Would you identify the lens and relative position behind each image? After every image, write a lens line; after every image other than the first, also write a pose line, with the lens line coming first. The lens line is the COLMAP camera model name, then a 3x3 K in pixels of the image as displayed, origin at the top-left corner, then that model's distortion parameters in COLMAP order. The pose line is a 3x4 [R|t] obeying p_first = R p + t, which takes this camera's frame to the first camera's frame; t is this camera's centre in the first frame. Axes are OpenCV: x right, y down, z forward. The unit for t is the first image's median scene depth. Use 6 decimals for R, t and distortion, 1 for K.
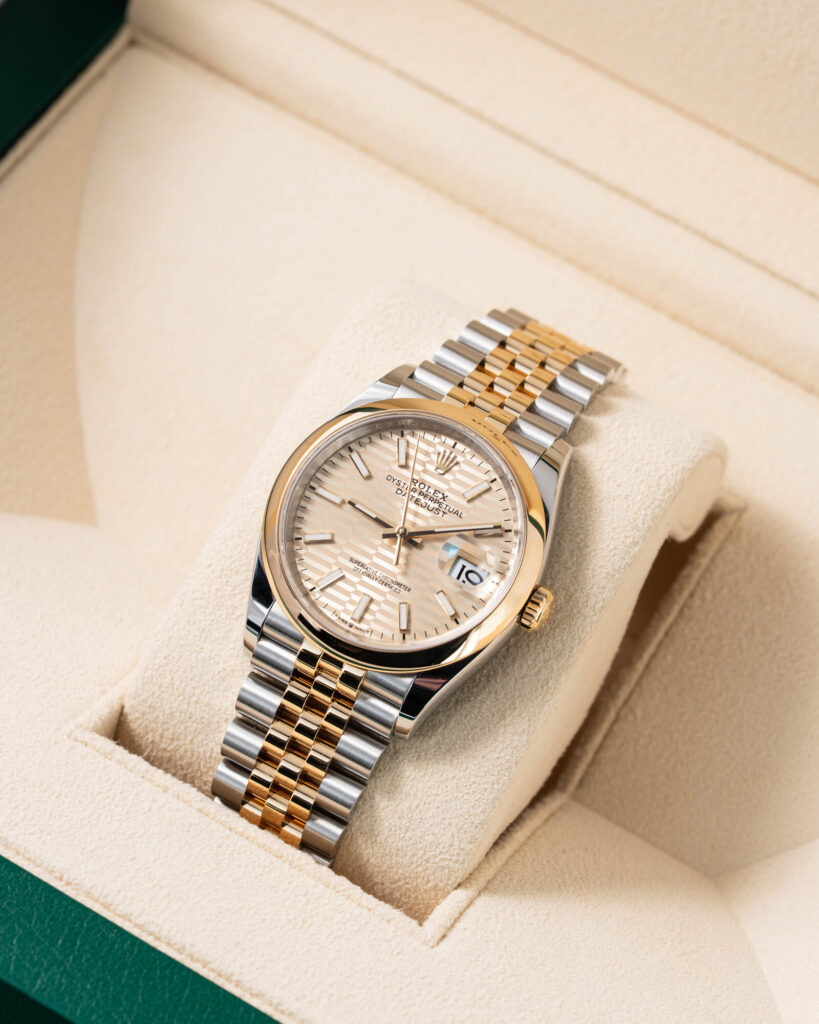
lens RADIAL K [[4149.0, 0, 409.5], [0, 4149.0, 512.0], [0, 0, 1]] dist [0.131642, -3.852488]
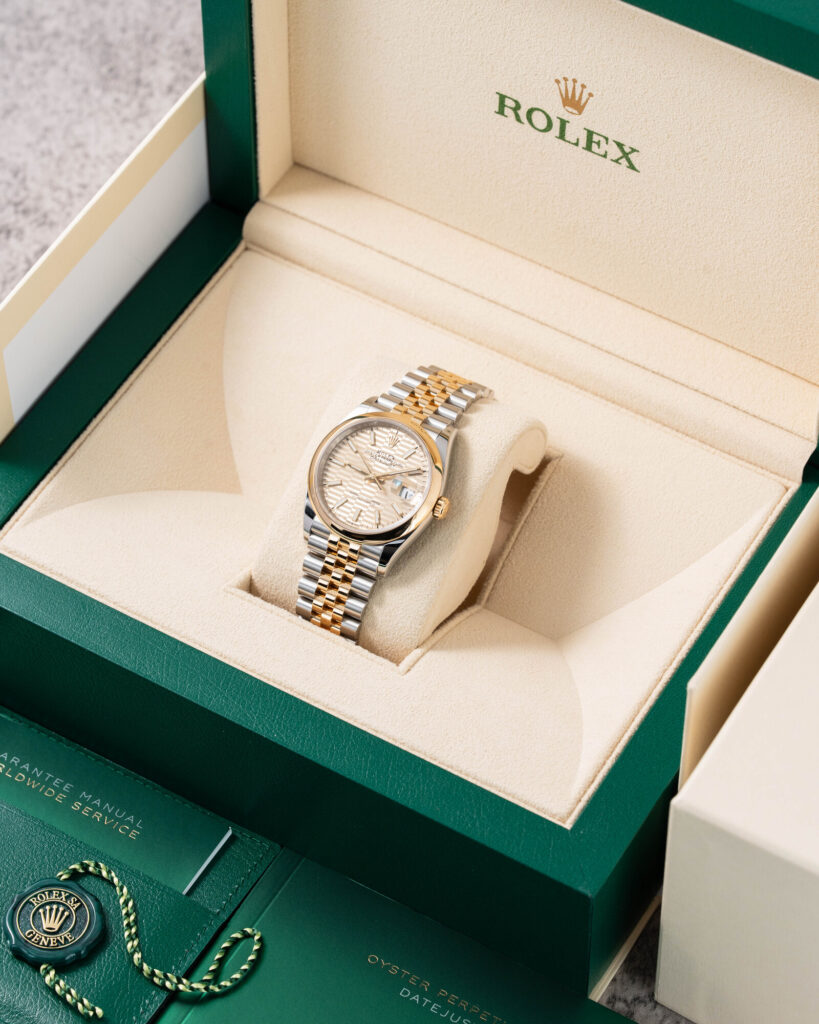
lens RADIAL K [[3636.4, 0, 409.5], [0, 3636.4, 512.0], [0, 0, 1]] dist [0.010196, 0.311630]
pose [[0.991540, -0.085032, -0.098073, 0.188078], [0.082256, 0.996097, -0.032015, 0.080249], [0.100412, 0.023677, 0.994664, -0.777435]]
